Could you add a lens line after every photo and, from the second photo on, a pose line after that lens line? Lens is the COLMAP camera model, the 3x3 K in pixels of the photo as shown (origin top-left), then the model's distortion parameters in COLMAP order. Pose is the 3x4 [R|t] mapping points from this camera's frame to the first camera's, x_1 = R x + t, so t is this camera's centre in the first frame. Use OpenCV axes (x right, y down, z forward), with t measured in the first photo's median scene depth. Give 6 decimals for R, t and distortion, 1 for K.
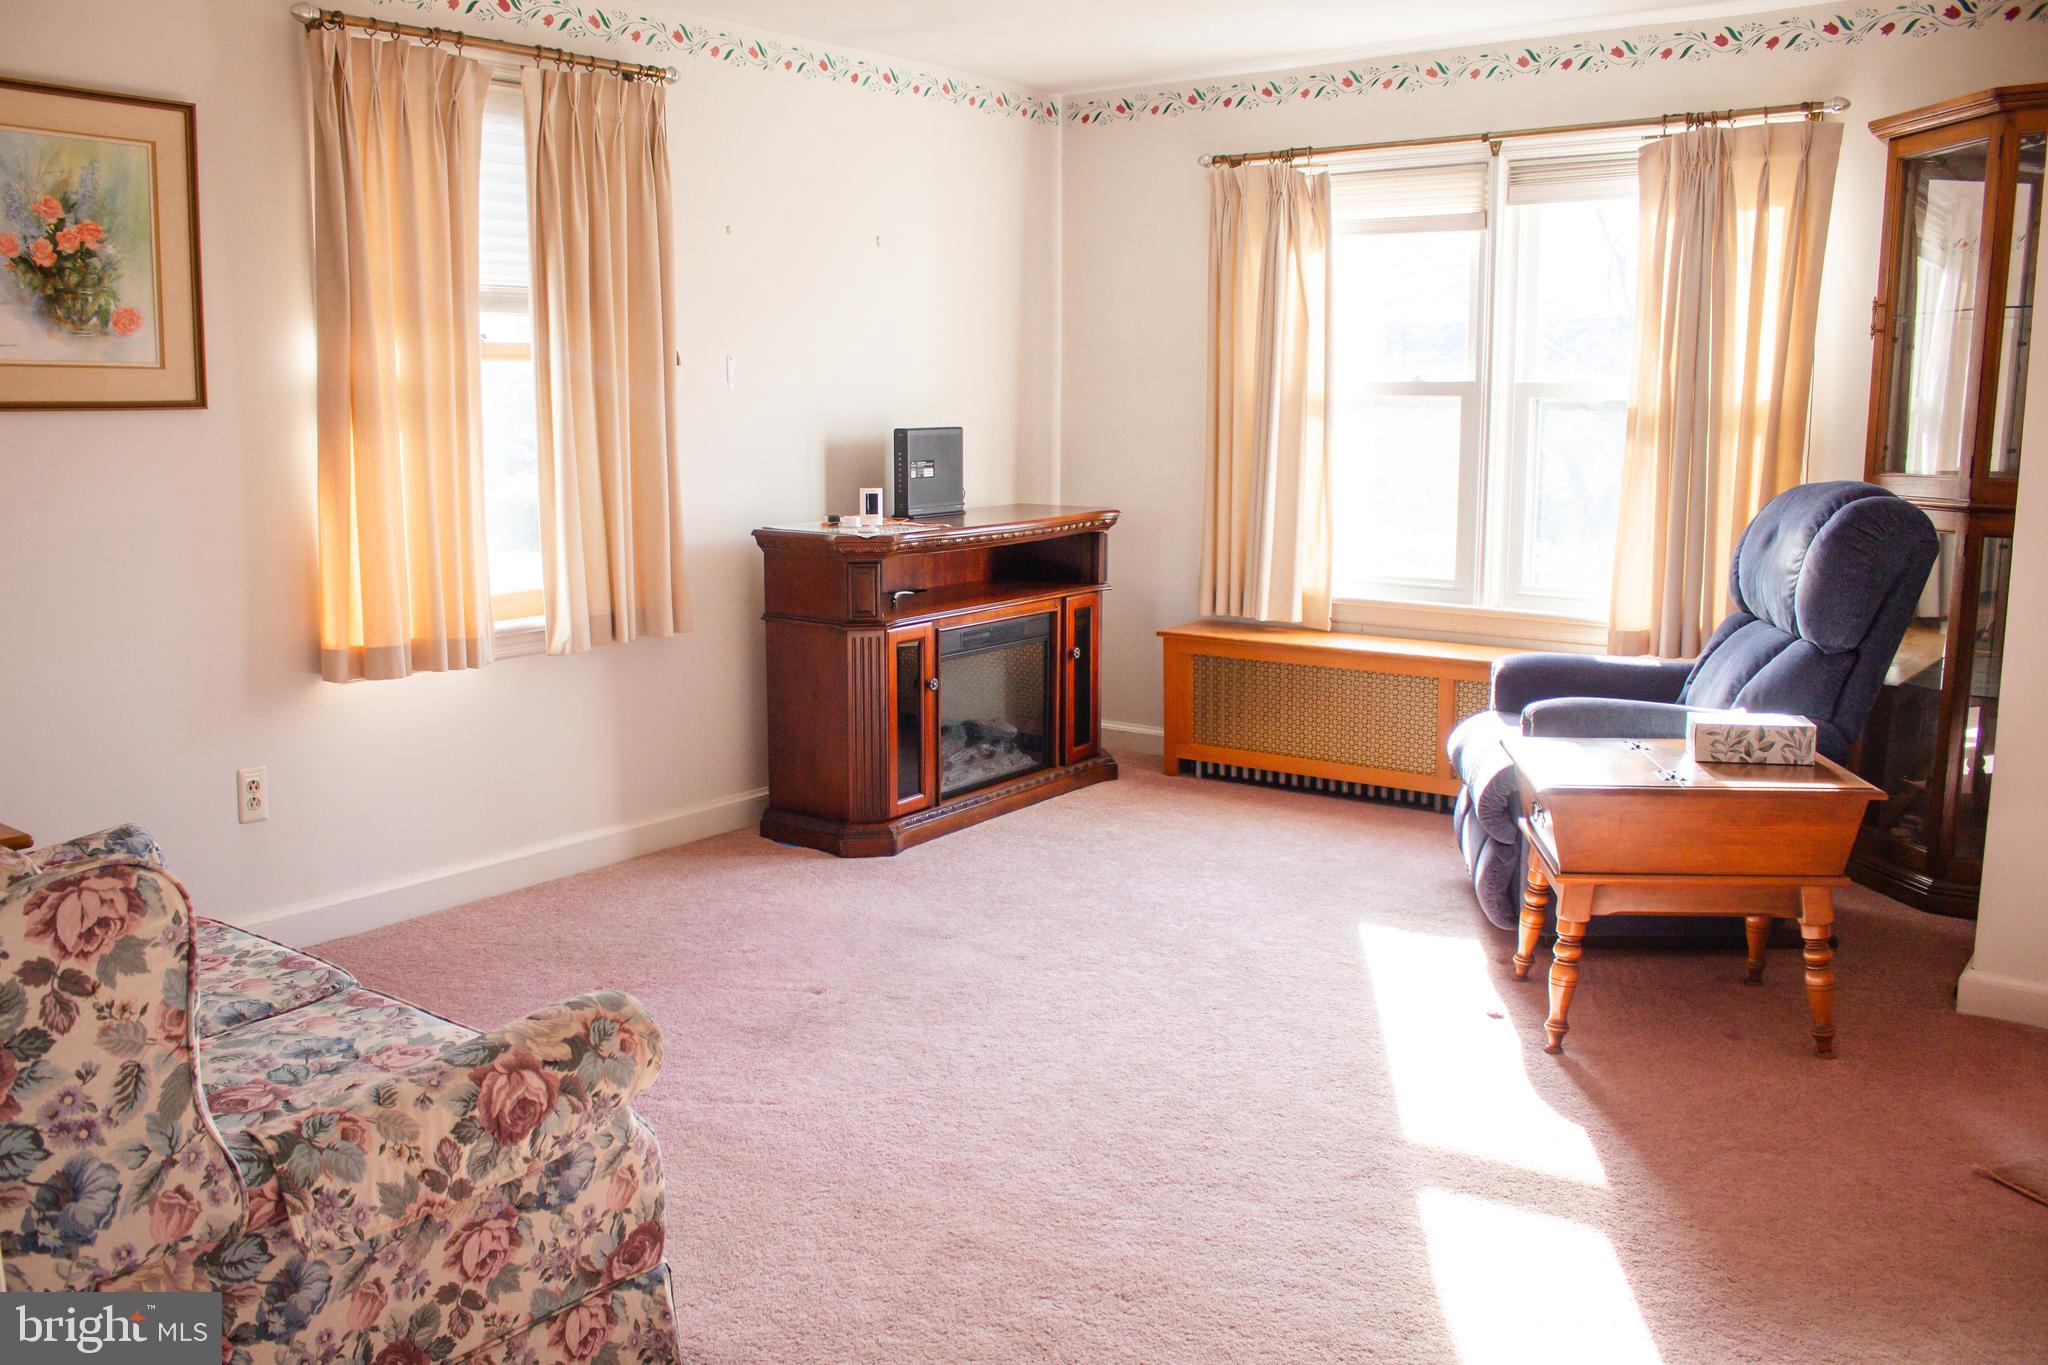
lens RADIAL K [[1737.3, 0, 969.1], [0, 1737.3, 705.1], [0, 0, 1]] dist [-0.159042, 0.128511]
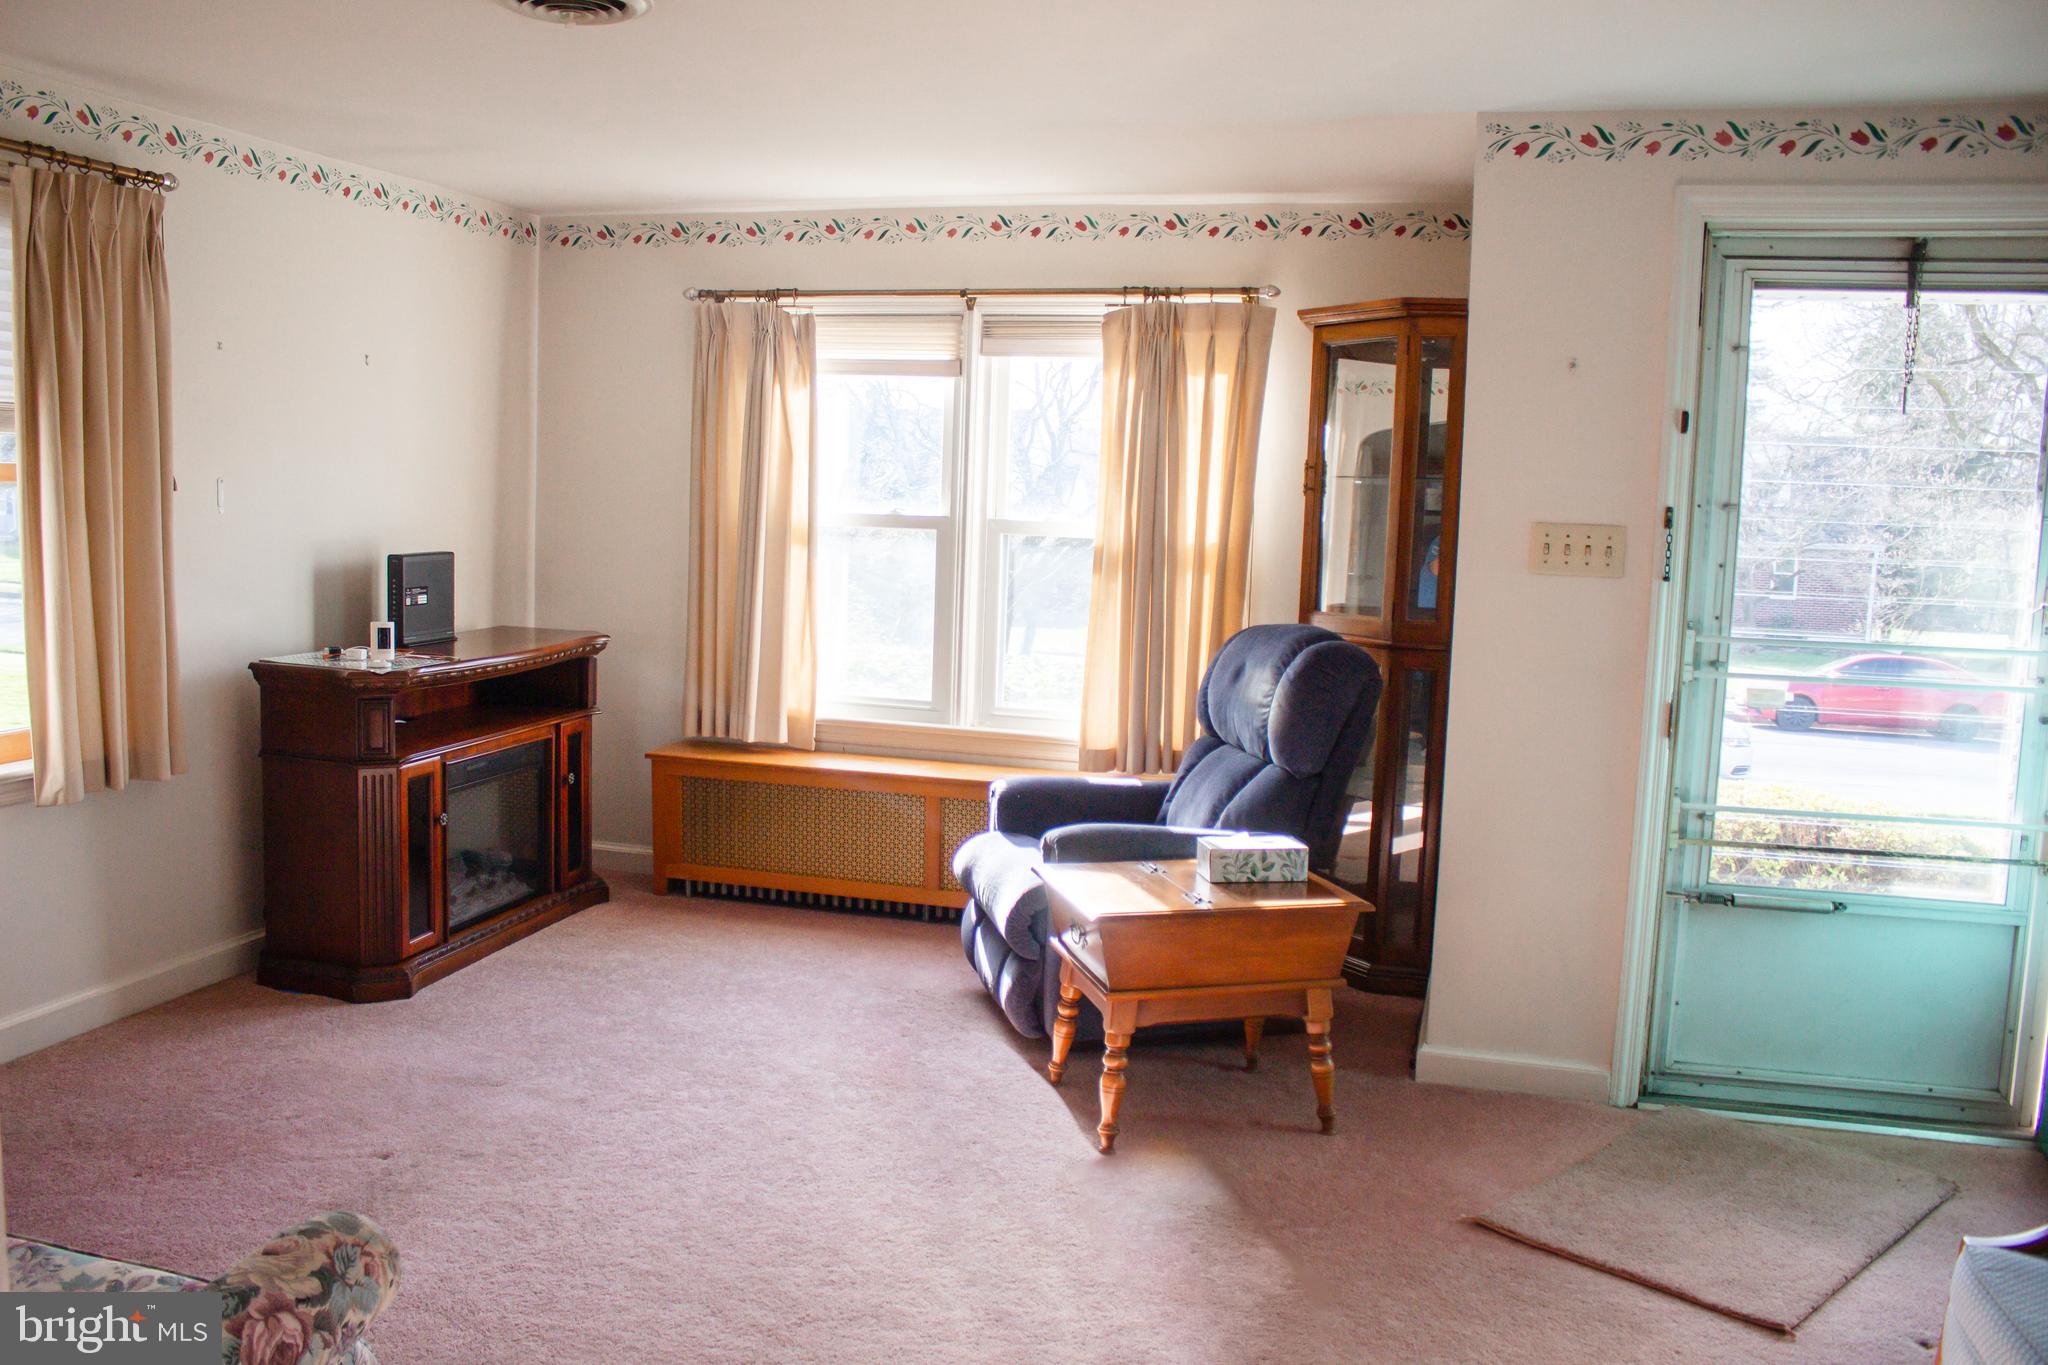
lens RADIAL K [[1737.3, 0, 990.6], [0, 1737.3, 697.2], [0, 0, 1]] dist [-0.159042, 0.128511]
pose [[0.925163, -0.010649, 0.379420, -0.110096], [0.028010, 0.998796, -0.040264, -0.036682], [-0.378534, 0.047878, 0.924348, -0.013997]]
